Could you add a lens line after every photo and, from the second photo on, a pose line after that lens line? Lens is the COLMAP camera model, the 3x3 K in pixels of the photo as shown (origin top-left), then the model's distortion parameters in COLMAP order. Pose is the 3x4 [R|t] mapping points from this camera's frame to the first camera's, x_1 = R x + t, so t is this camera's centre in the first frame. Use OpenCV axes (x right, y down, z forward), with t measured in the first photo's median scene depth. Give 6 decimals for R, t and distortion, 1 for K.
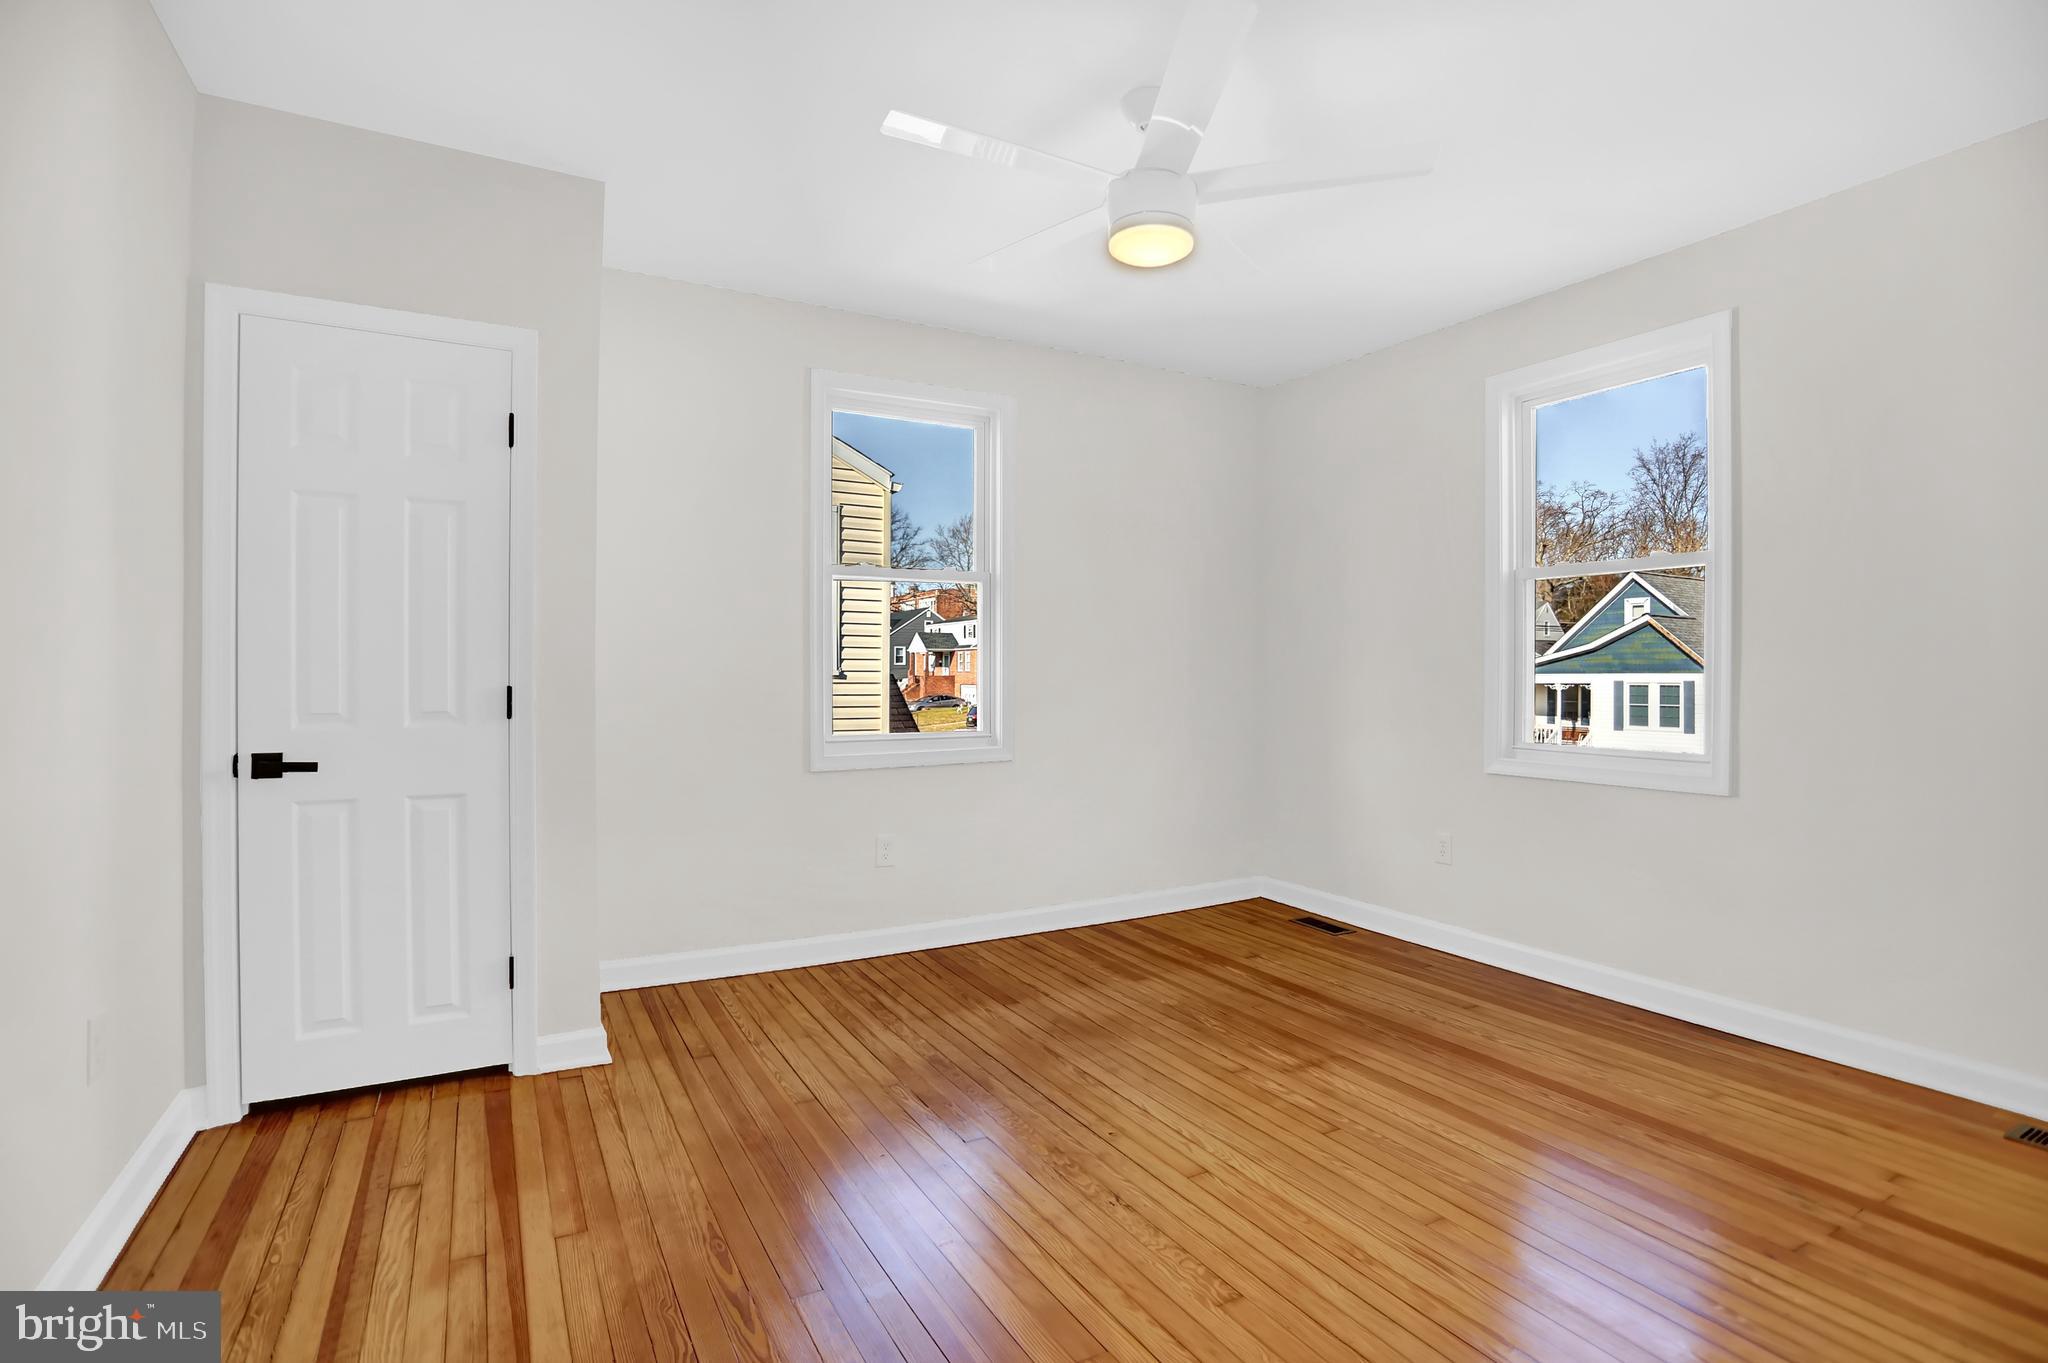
lens RADIAL K [[988.7, 0, 1032.3], [0, 988.7, 674.2], [0, 0, 1]] dist [0.004589, 0.000549]
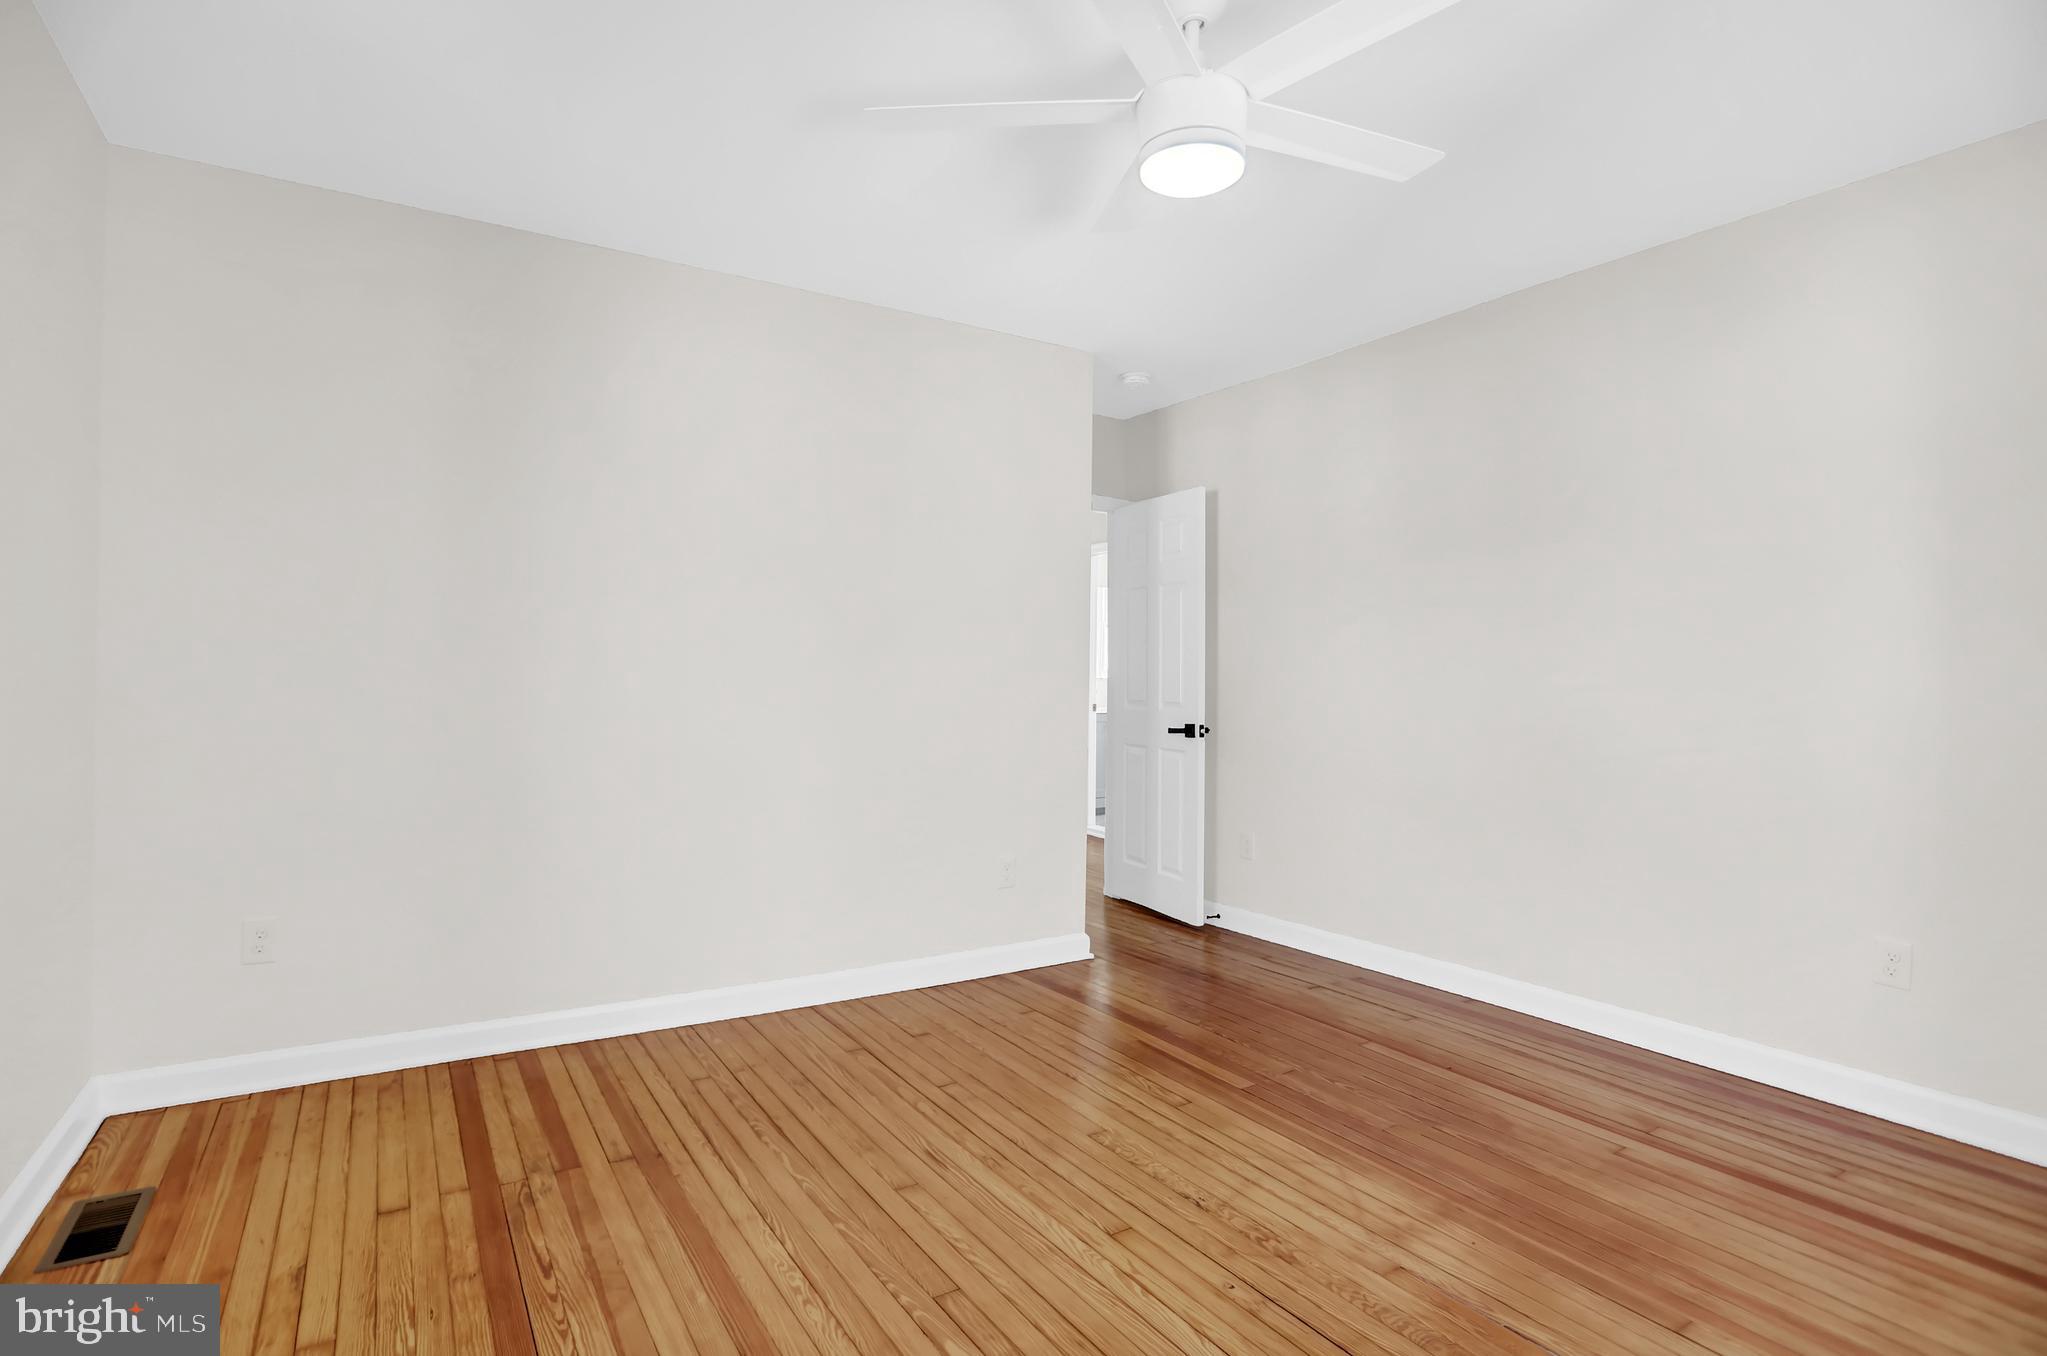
lens RADIAL K [[988.2, 0, 1022.4], [0, 988.2, 674.4], [0, 0, 1]] dist [0.004589, 0.000549]
pose [[-0.997496, -0.019416, -0.068013, 0.354479], [-0.019115, 0.999804, -0.005084, -0.011750], [0.068098, -0.003771, -0.997672, 2.048205]]
